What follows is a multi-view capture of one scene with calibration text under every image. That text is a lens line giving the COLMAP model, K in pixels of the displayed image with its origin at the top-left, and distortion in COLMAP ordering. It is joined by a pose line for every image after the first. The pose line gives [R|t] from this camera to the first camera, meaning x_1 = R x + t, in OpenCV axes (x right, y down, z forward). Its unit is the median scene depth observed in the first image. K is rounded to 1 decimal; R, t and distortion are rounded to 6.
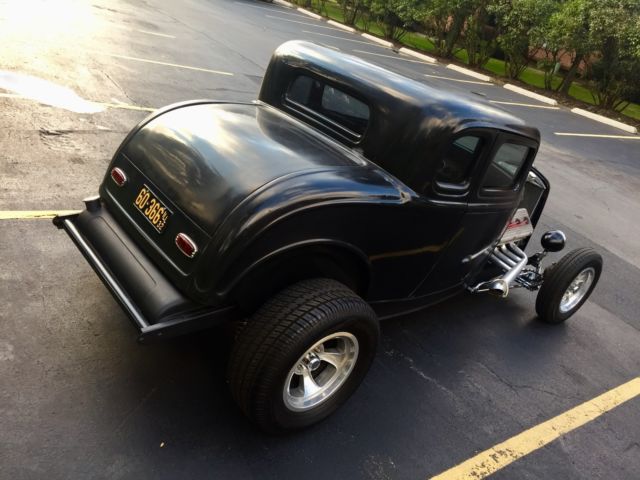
lens RADIAL K [[550.3, 0, 321.2], [0, 550.3, 236.8], [0, 0, 1]] dist [0.097498, -0.144536]
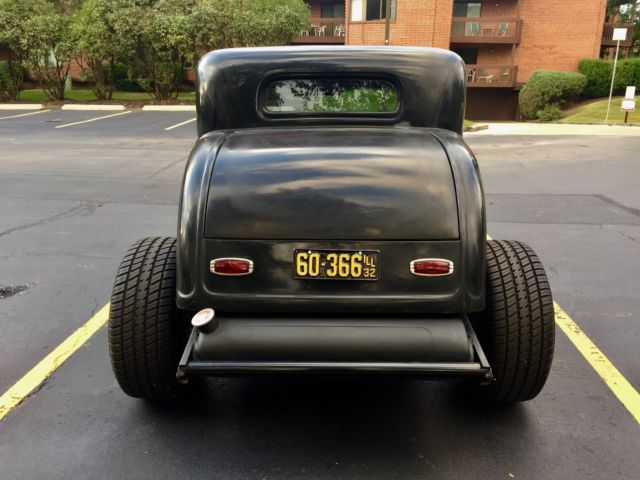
lens RADIAL K [[550.3, 0, 321.2], [0, 550.3, 236.8], [0, 0, 1]] dist [0.097498, -0.144536]
pose [[0.610485, -0.450280, 0.651579, -0.126853], [0.465566, 0.869551, 0.164708, -0.035062], [-0.640746, 0.202801, 0.740484, 0.068184]]
